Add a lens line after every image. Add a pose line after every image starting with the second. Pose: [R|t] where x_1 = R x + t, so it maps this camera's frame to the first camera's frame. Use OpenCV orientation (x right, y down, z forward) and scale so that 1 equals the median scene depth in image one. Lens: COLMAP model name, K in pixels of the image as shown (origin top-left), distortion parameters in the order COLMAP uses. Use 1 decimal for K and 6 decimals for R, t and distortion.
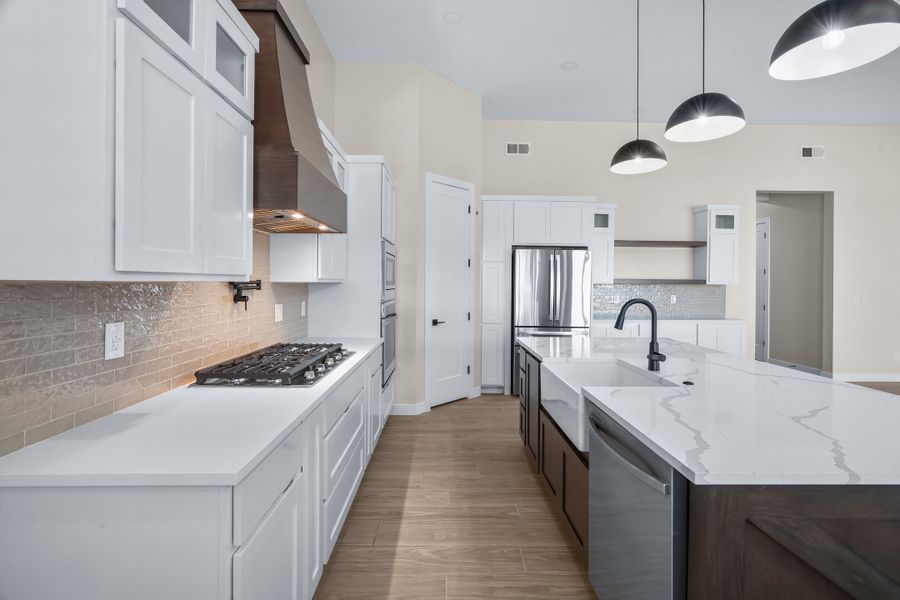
lens RADIAL K [[411.4, 0, 453.2], [0, 411.4, 283.7], [0, 0, 1]] dist [-0.005262, 0.000783]
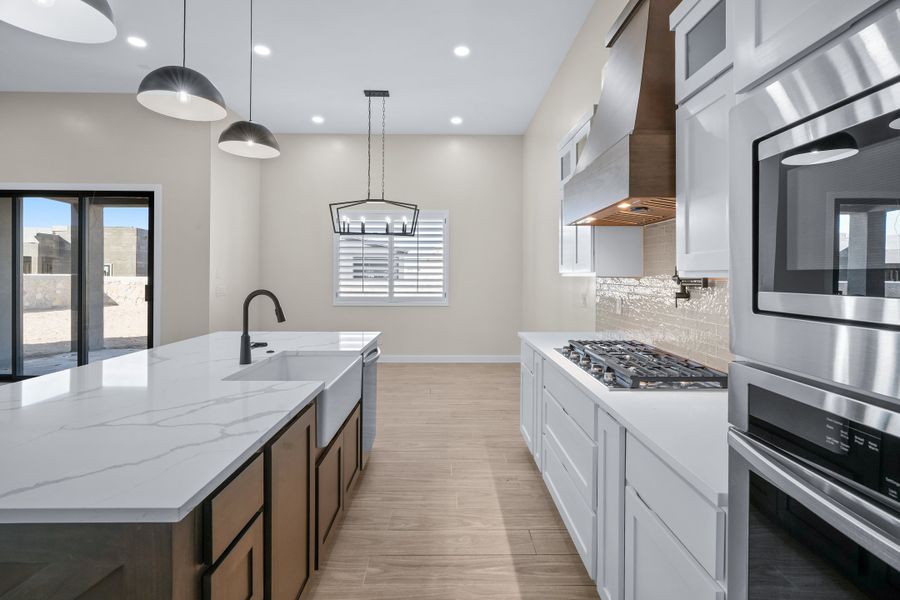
lens RADIAL K [[413.5, 0, 449.3], [0, 413.5, 274.0], [0, 0, 1]] dist [-0.001843, 0.000199]
pose [[-0.999813, -0.009186, 0.017021, -0.005761], [-0.009184, 0.999958, 0.000183, -0.005924], [-0.017022, 0.000027, -0.999855, 1.808699]]
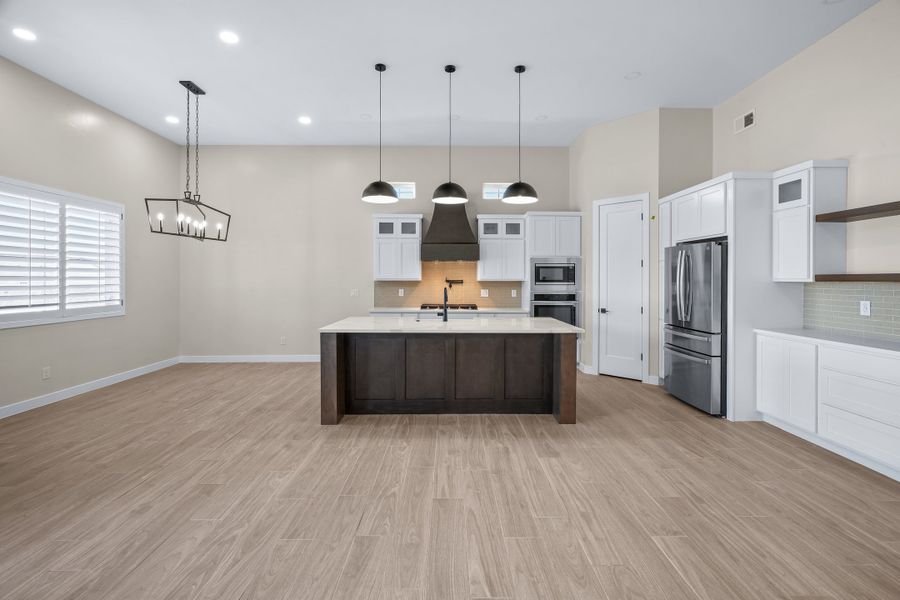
lens RADIAL K [[411.4, 0, 453.2], [0, 411.4, 283.7], [0, 0, 1]] dist [-0.005262, 0.000783]
pose [[-0.011194, 0.002297, -0.999935, 2.387634], [-0.004558, 0.999987, 0.002348, 0.010431], [0.999927, 0.004584, -0.011183, 0.981651]]
